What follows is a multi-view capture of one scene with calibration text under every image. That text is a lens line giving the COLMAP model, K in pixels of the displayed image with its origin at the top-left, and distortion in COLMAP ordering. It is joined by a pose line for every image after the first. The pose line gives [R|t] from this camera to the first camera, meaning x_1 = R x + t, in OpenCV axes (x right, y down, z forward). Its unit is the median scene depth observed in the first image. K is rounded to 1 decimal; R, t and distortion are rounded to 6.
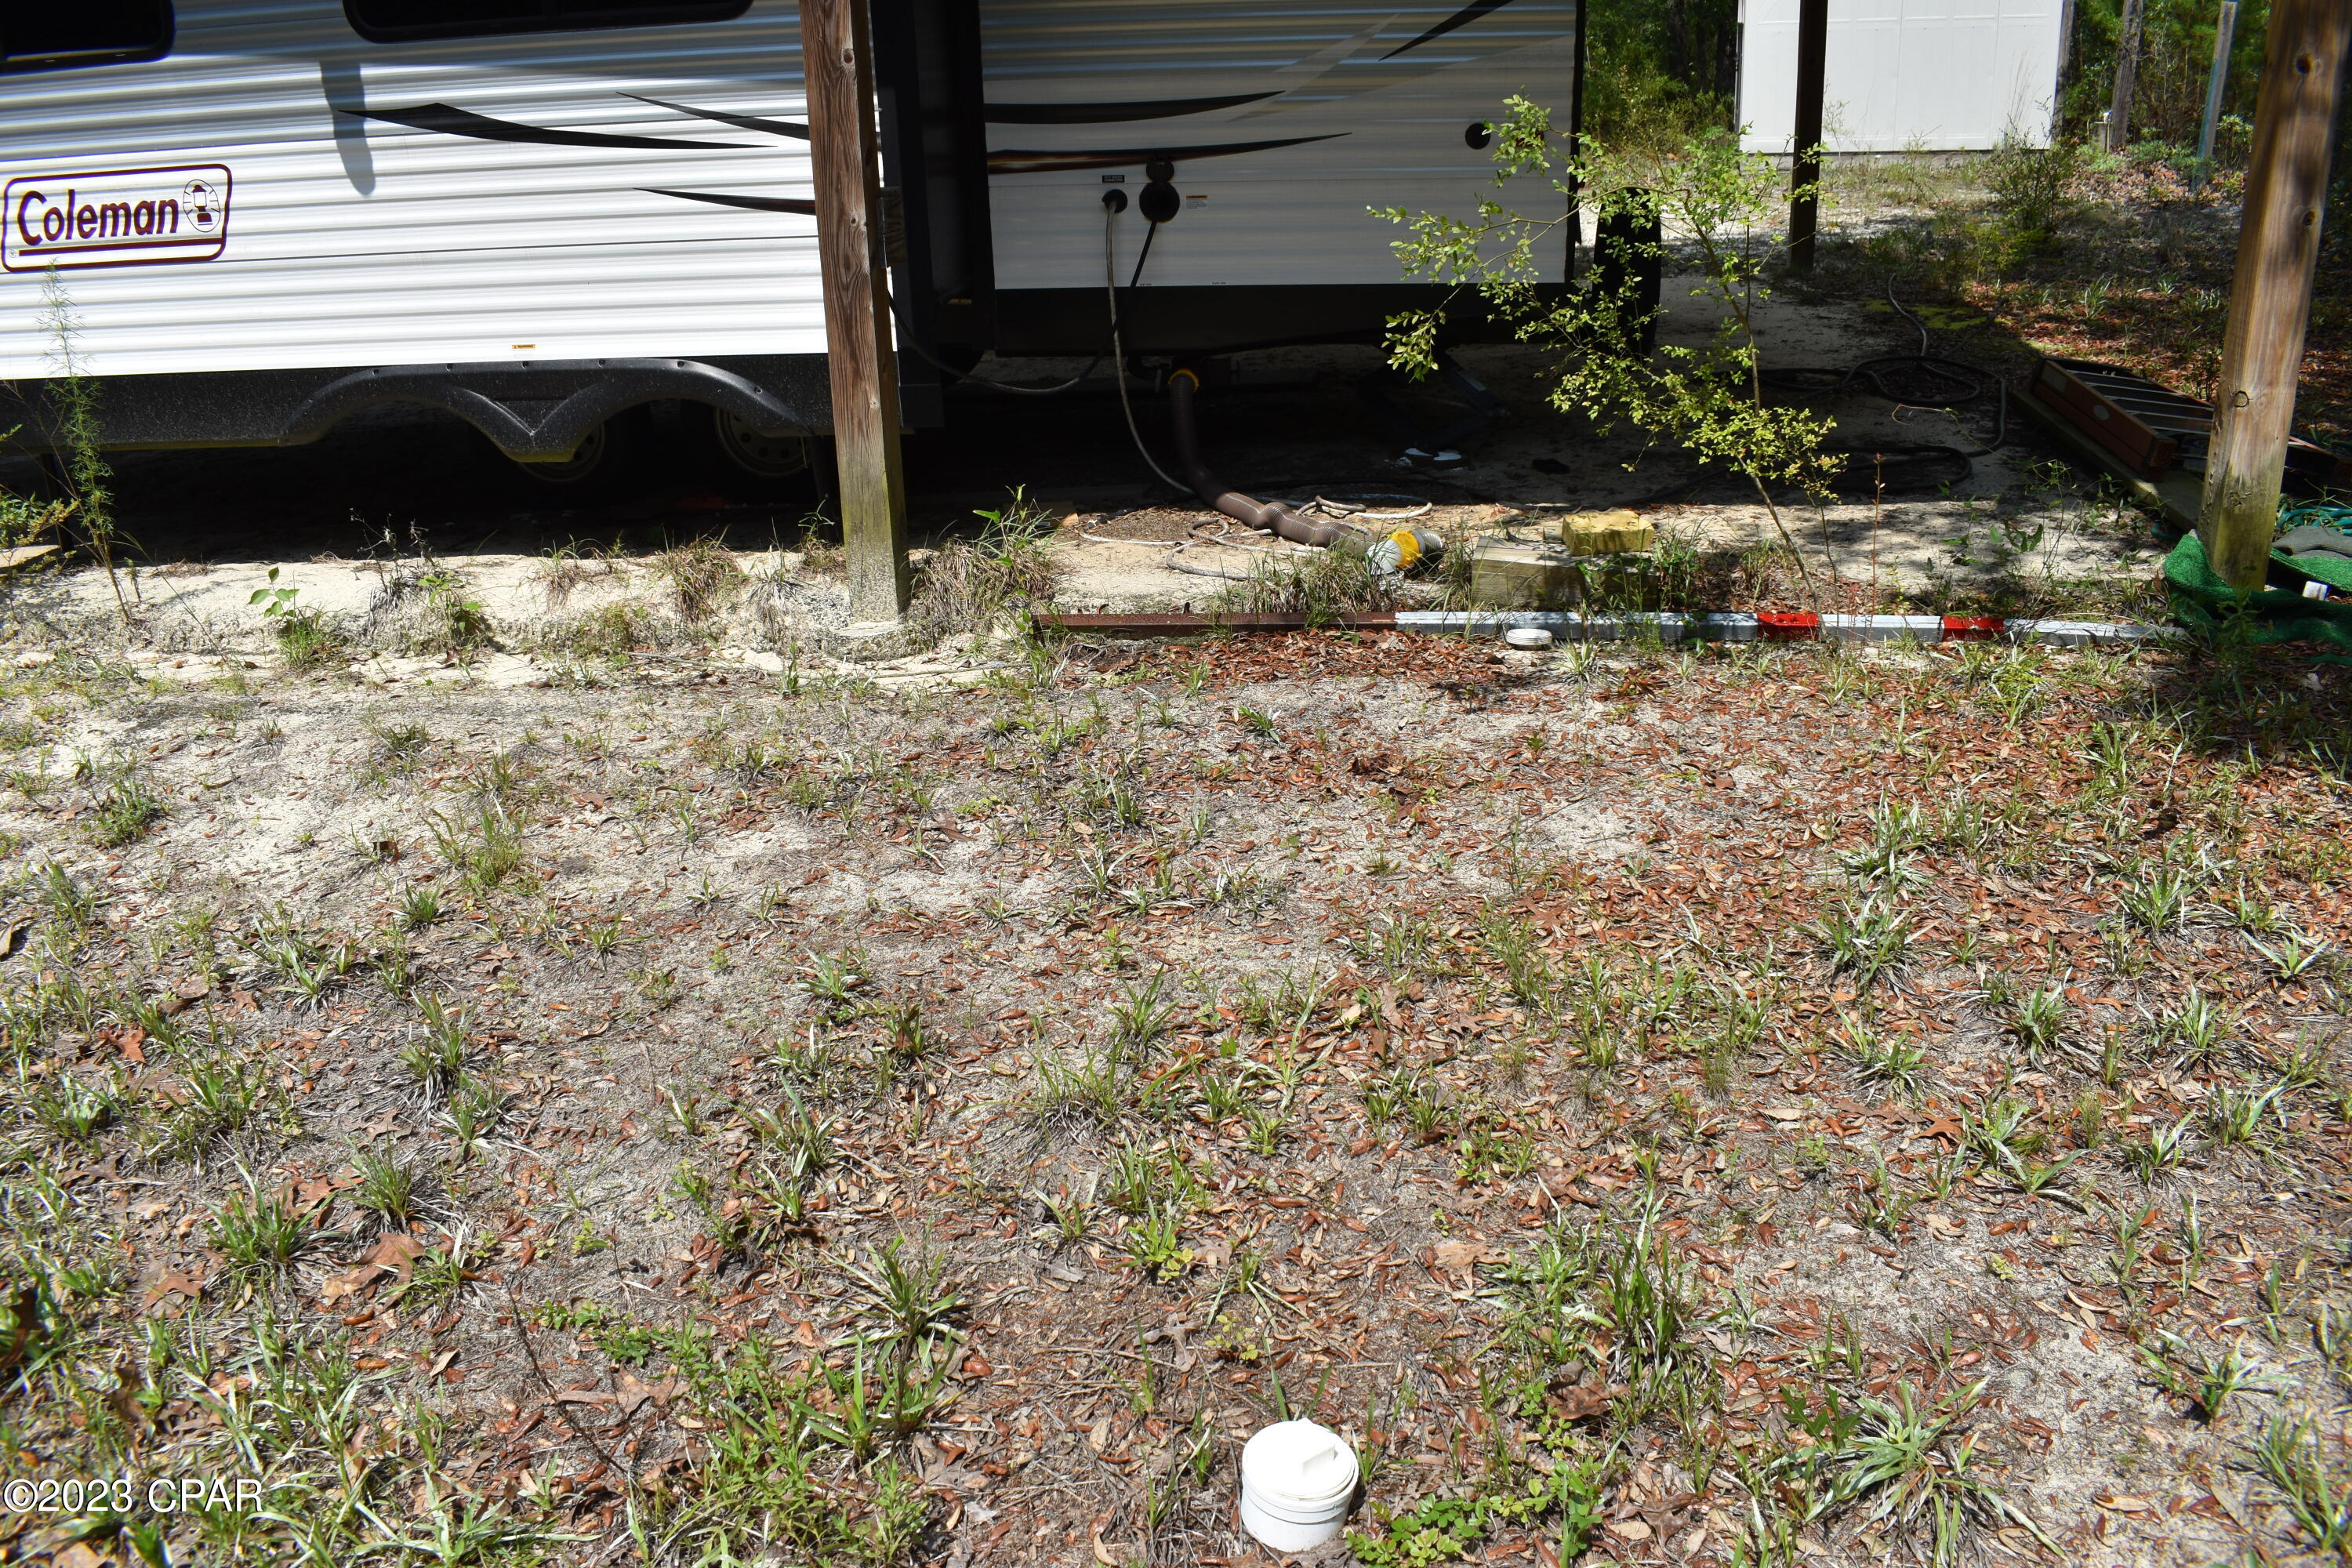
lens RADIAL K [[1837.6, 0, 1176.0], [0, 1837.6, 784.0], [0, 0, 1]] dist [-0.093508, 0.014350]
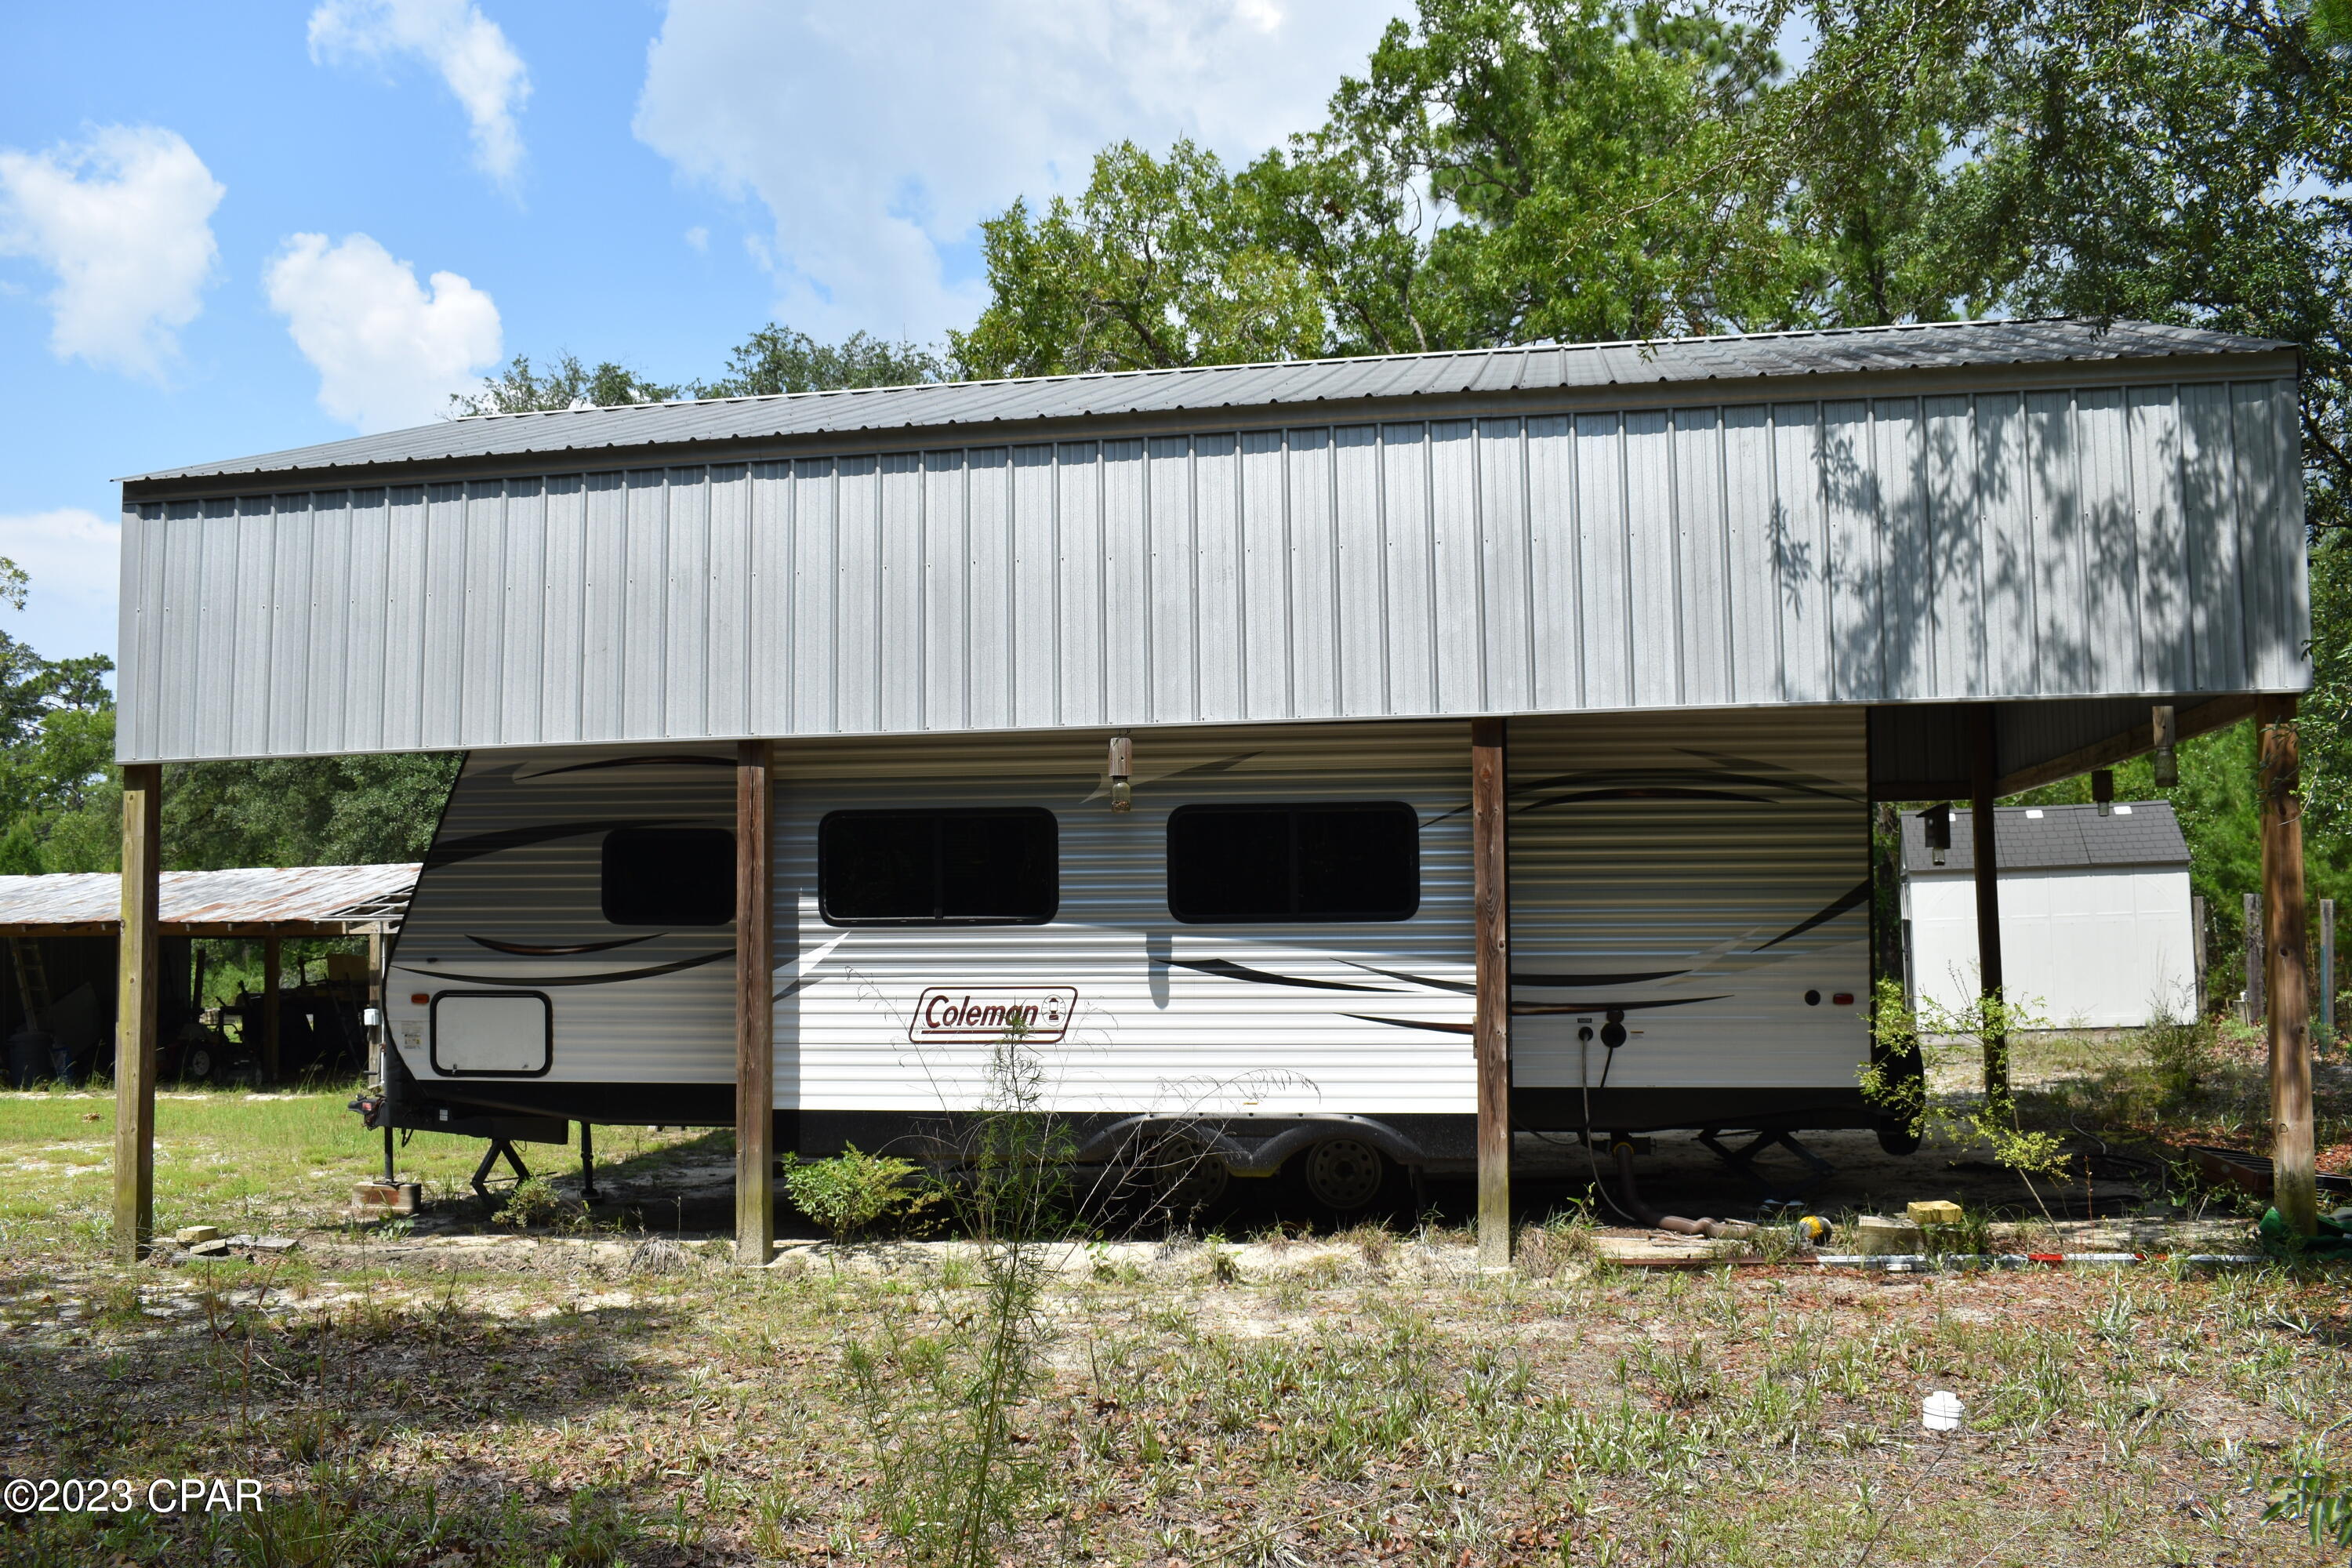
lens RADIAL K [[2177.1, 0, 1176.0], [0, 2177.1, 784.0], [0, 0, 1]] dist [-0.087573, -0.000983]
pose [[0.999430, 0.022801, -0.024889, -0.386757], [-0.031391, 0.898882, -0.437064, 0.357651], [0.012407, 0.437597, 0.899086, -0.890781]]
